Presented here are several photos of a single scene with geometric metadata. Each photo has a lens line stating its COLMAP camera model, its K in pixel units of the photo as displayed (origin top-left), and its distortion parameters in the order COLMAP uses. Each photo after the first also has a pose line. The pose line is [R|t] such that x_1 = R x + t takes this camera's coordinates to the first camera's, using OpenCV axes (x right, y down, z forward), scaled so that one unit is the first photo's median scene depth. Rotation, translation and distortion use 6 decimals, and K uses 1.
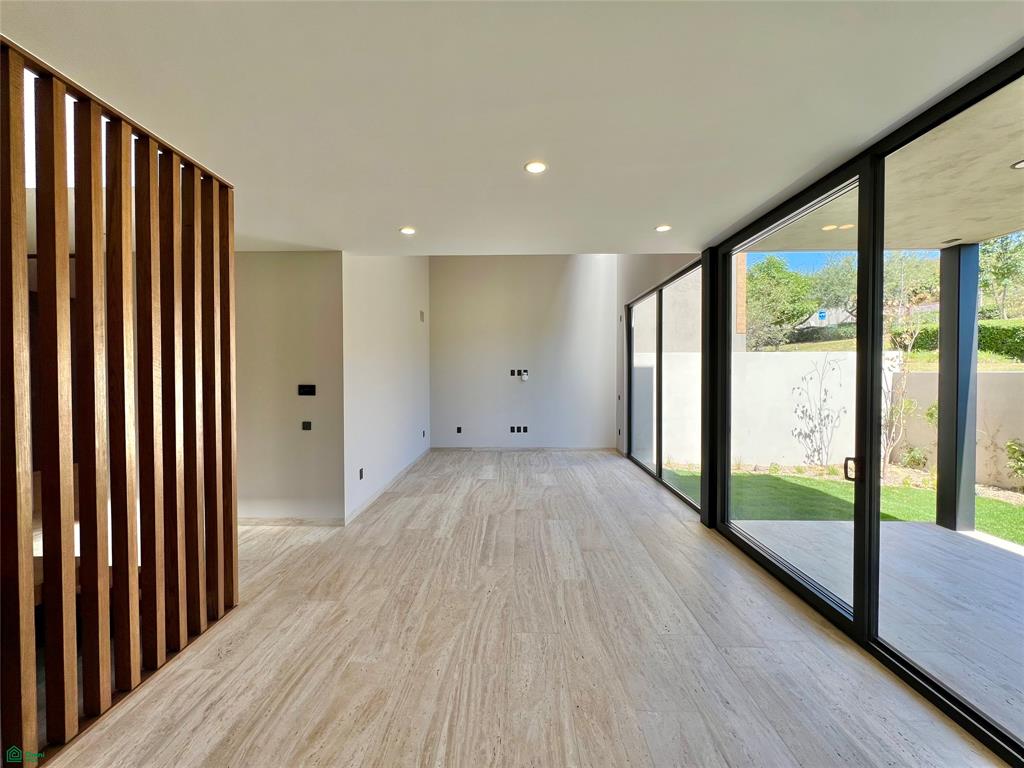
lens RADIAL K [[410.8, 0, 511.9], [0, 410.8, 380.6], [0, 0, 1]] dist [-0.001557, 0.000749]
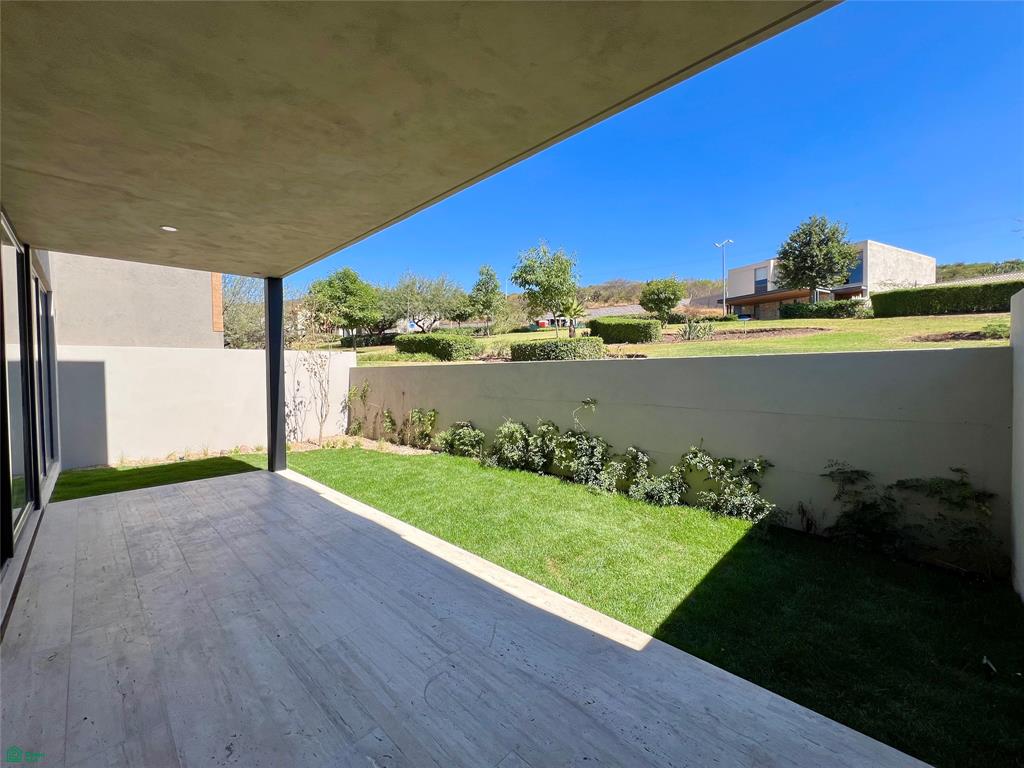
lens RADIAL K [[410.8, 0, 511.9], [0, 410.8, 380.6], [0, 0, 1]] dist [-0.001557, 0.000749]
pose [[0.689481, -0.022974, 0.723939, 0.311330], [0.021780, 0.999702, 0.010981, 0.020625], [-0.723976, 0.008196, 0.689777, -0.320209]]
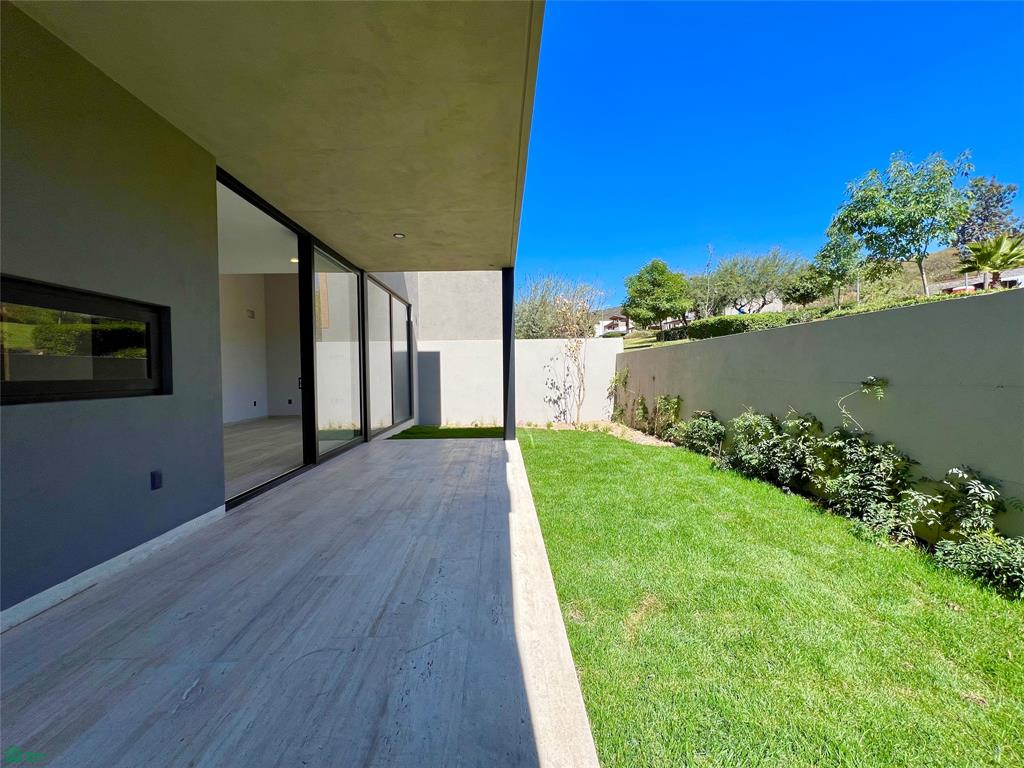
lens RADIAL K [[410.8, 0, 511.9], [0, 410.8, 380.6], [0, 0, 1]] dist [-0.001557, 0.000749]
pose [[0.999387, -0.013090, 0.032466, 0.536387], [0.013006, 0.999911, 0.002800, 0.060083], [-0.032499, -0.002376, 0.999469, -0.330748]]
